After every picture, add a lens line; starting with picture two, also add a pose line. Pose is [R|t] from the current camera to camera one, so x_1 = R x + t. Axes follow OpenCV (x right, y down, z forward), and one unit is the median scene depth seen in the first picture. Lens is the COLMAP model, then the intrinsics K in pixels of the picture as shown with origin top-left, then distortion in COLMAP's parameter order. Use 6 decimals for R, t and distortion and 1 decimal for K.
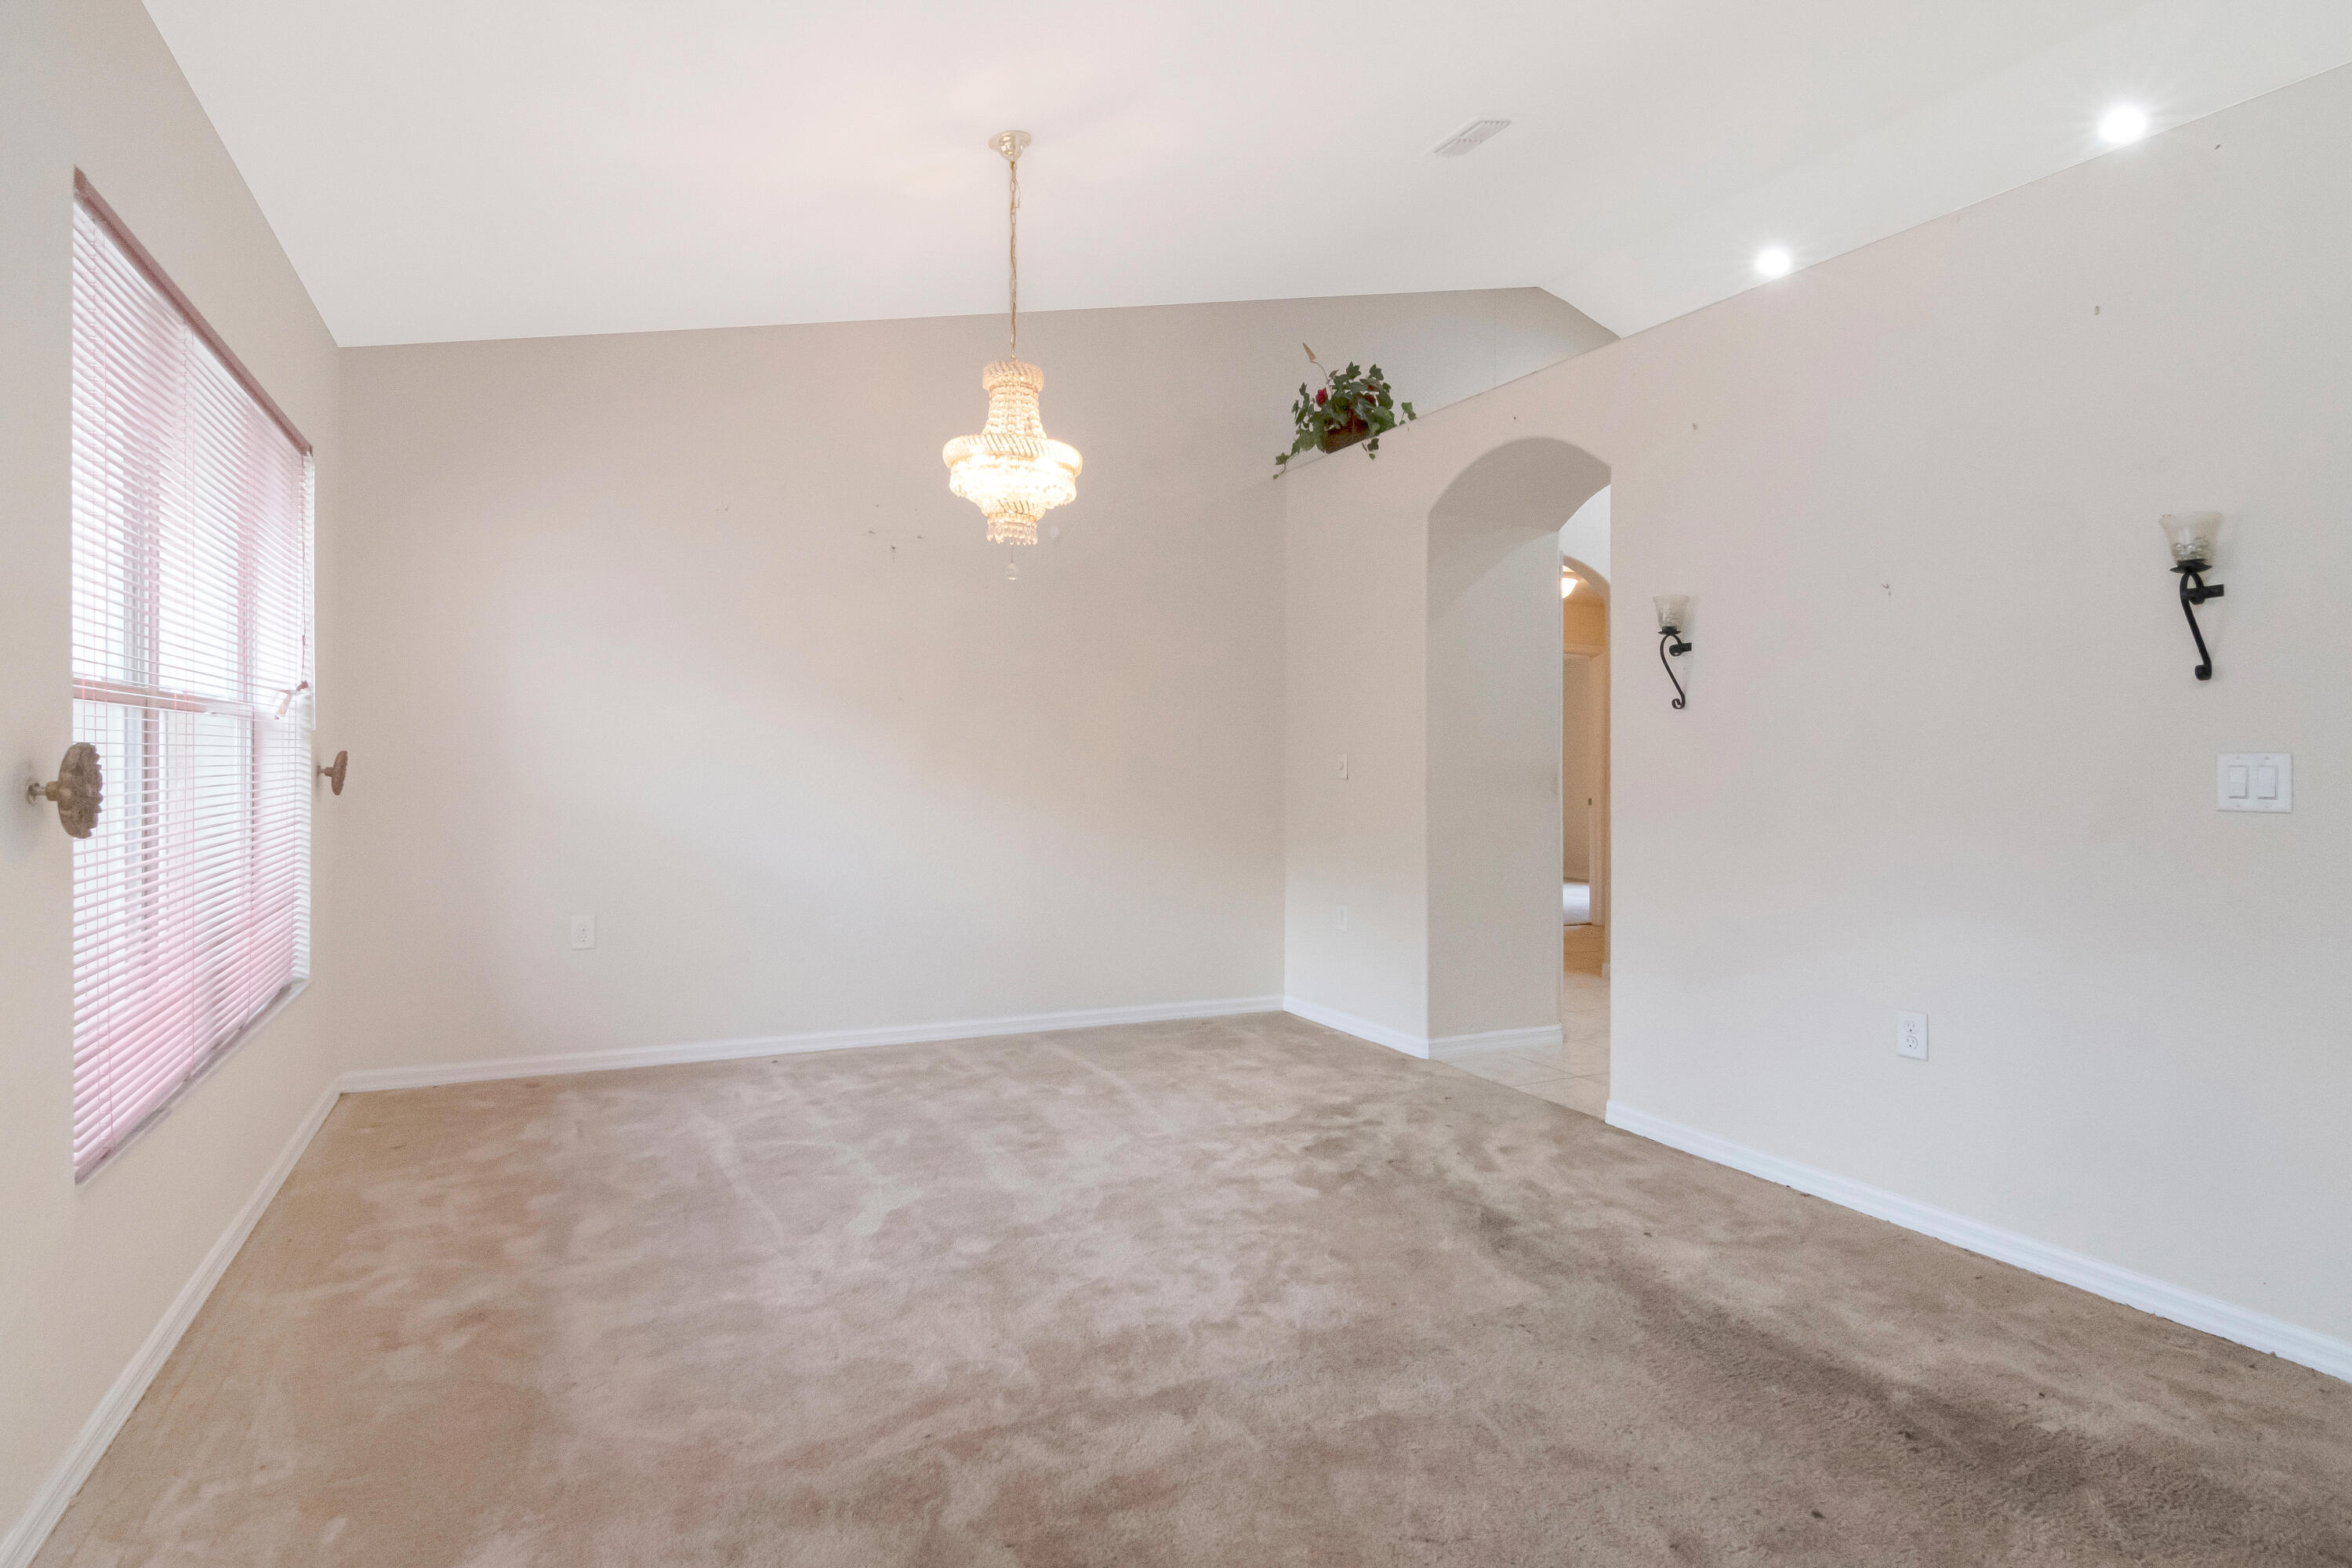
lens RADIAL K [[1143.6, 0, 1176.0], [0, 1143.6, 784.0], [0, 0, 1]] dist [0.038986, -0.028123]
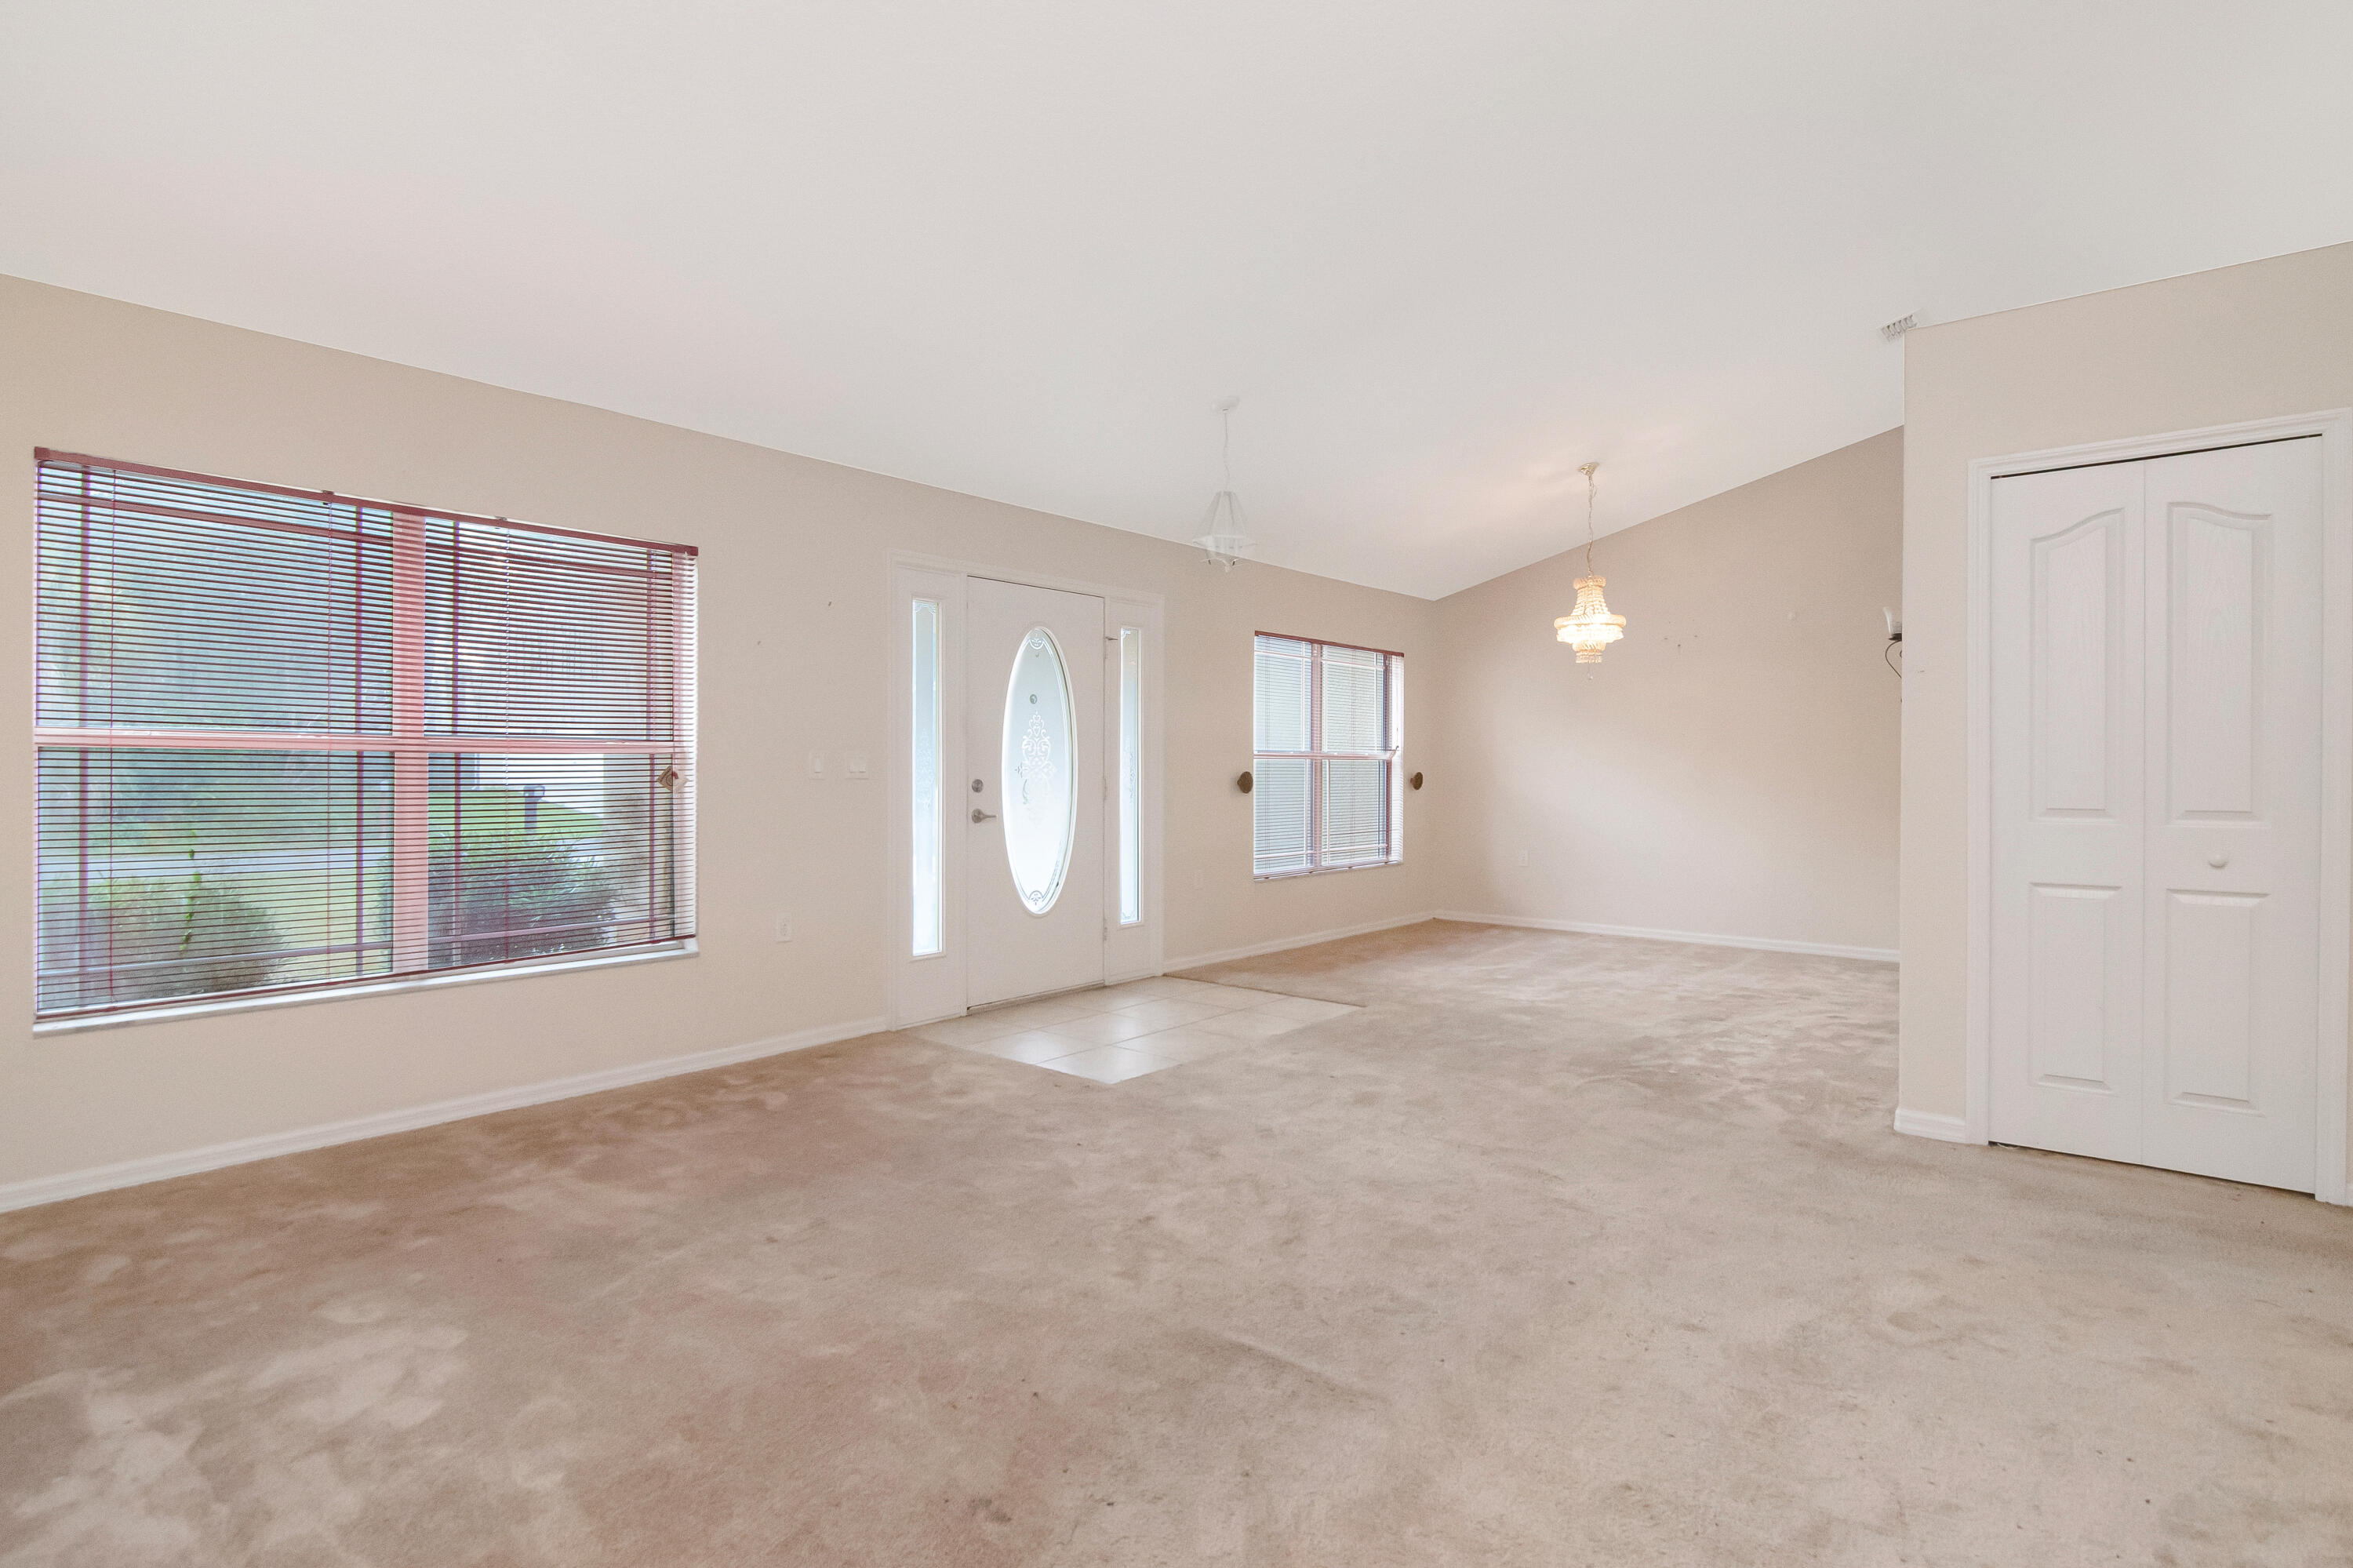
lens RADIAL K [[1146.5, 0, 1189.9], [0, 1146.5, 780.8], [0, 0, 1]] dist [-0.014300, -0.000636]
pose [[0.378043, -0.006370, -0.925766, 1.510437], [-0.003720, 0.999958, -0.008400, 0.013609], [0.925780, 0.006620, 0.378004, -0.417604]]
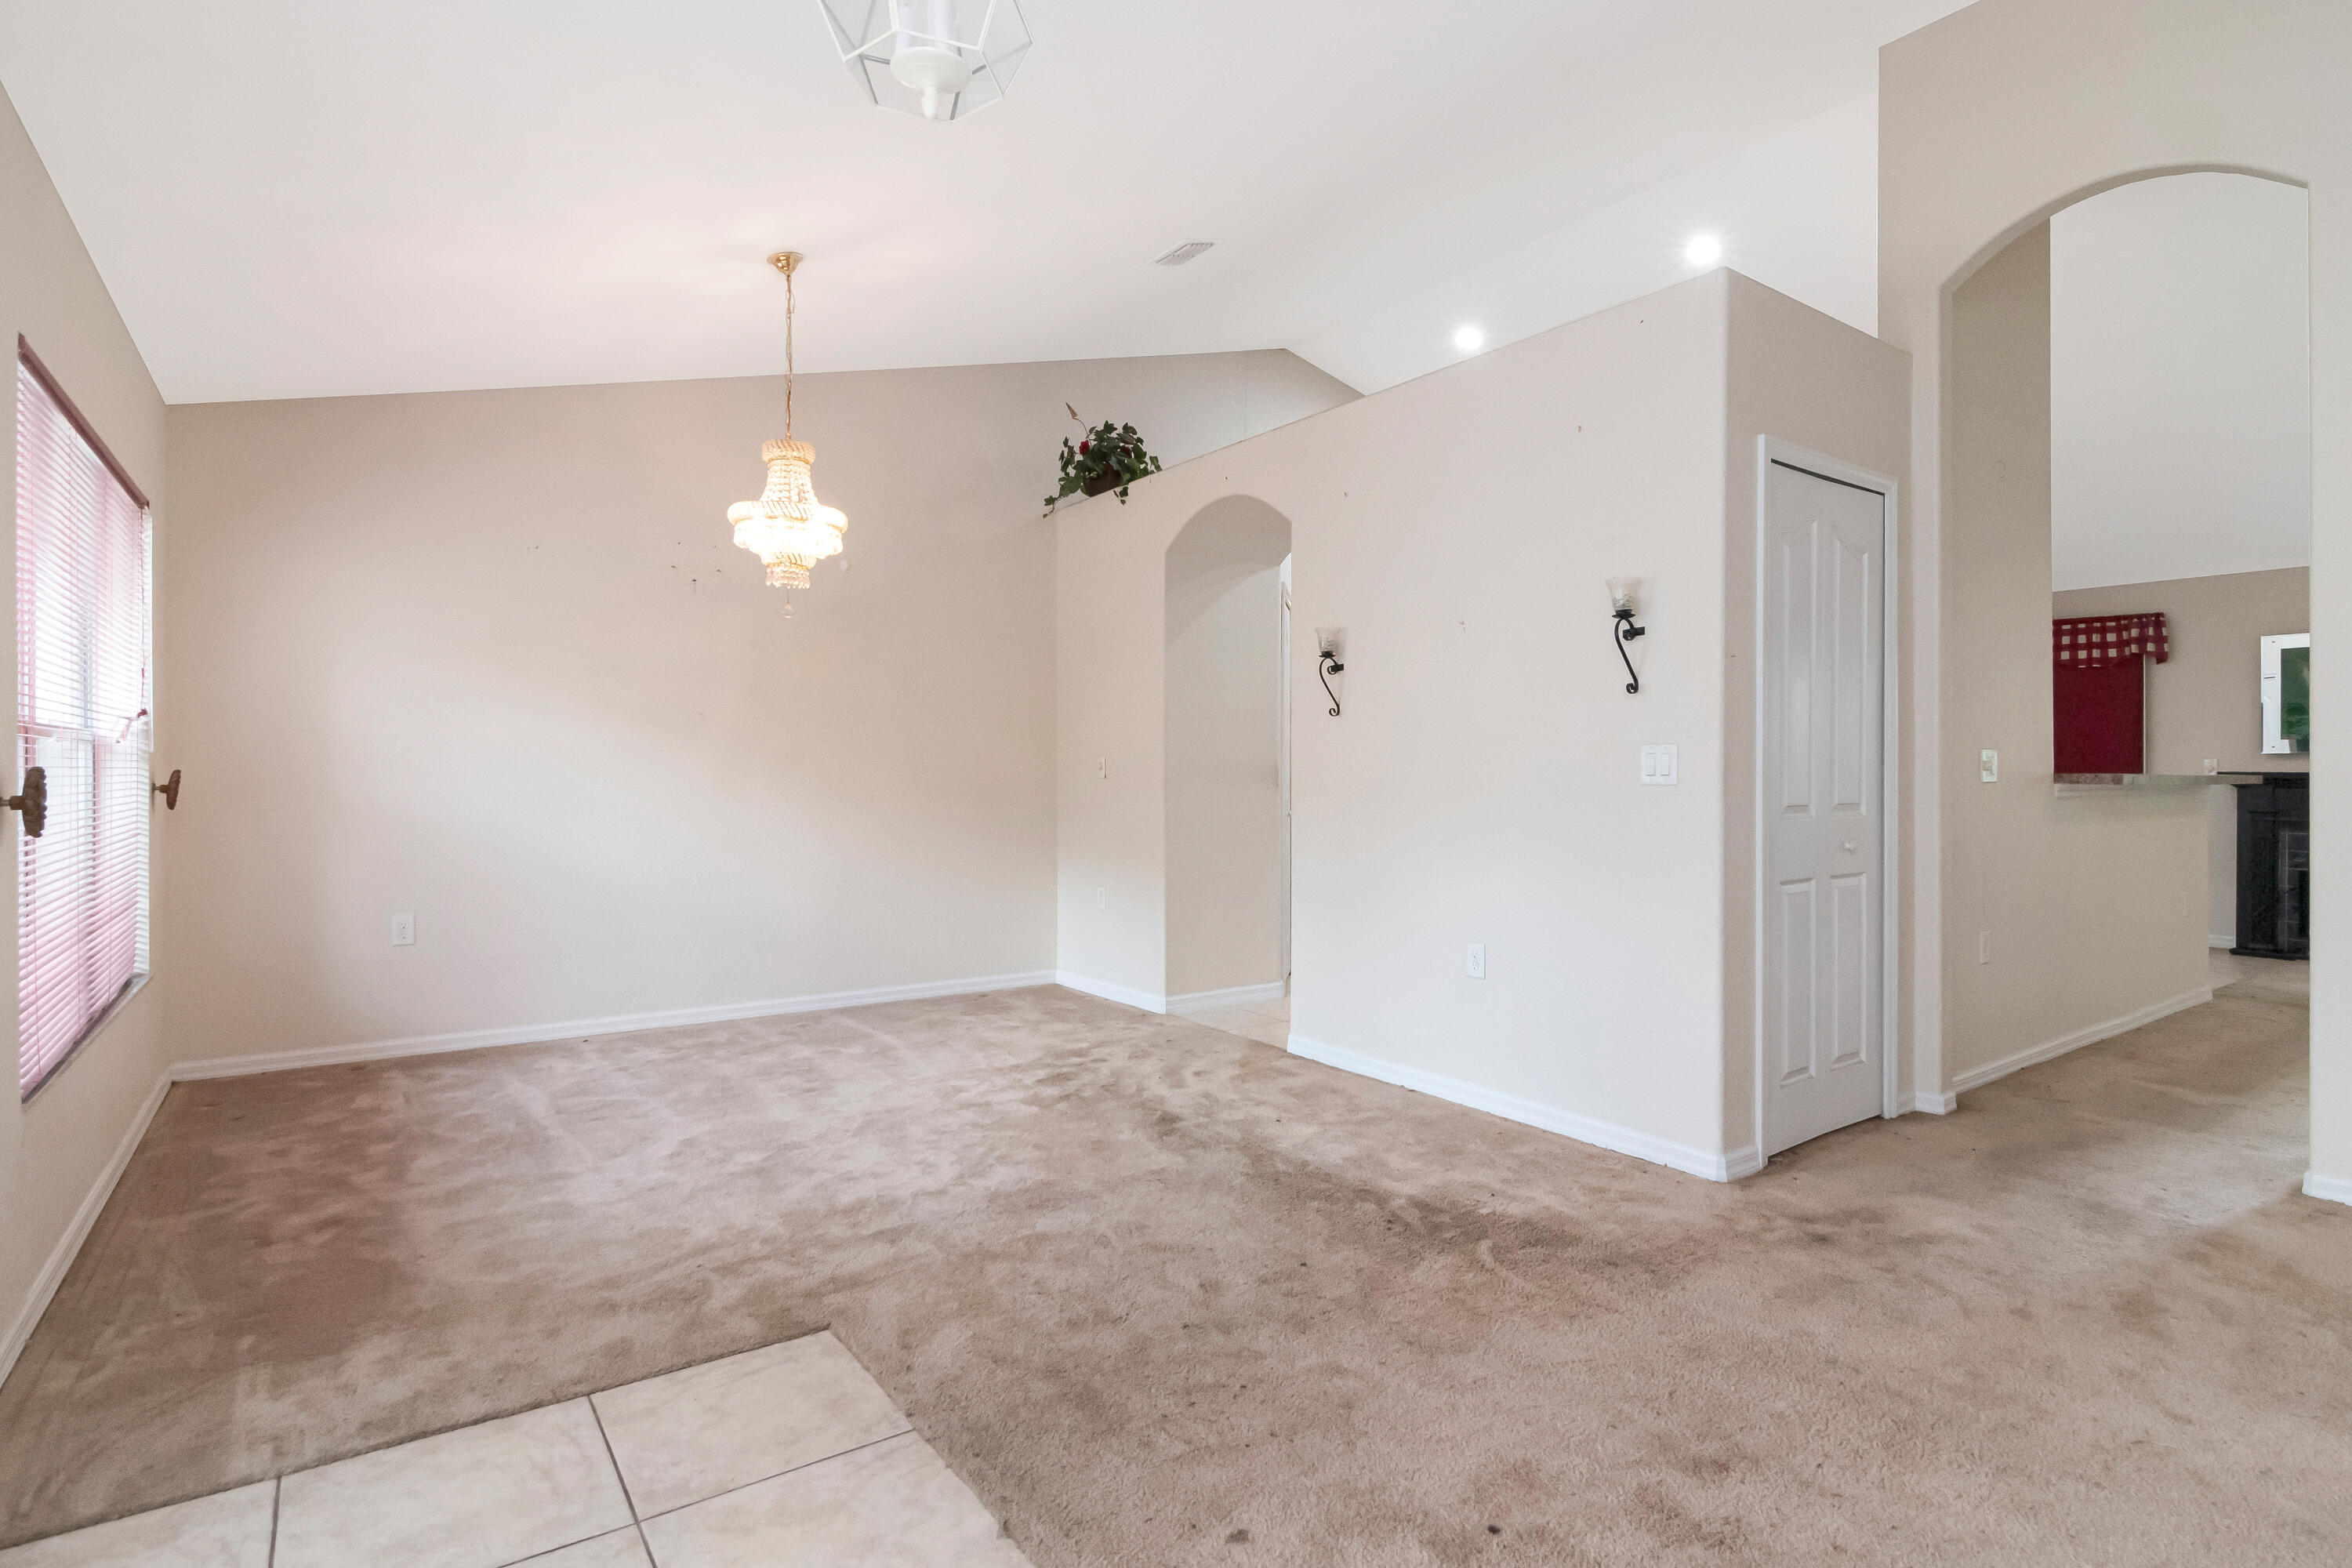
lens RADIAL K [[1173.5, 0, 1192.4], [0, 1173.5, 768.0], [0, 0, 1]] dist [-0.004591, -0.002922]
pose [[0.990544, -0.013800, 0.136496, 0.109971], [0.015130, 0.999848, -0.008709, -0.006220], [-0.136355, 0.010692, 0.990602, -0.280042]]
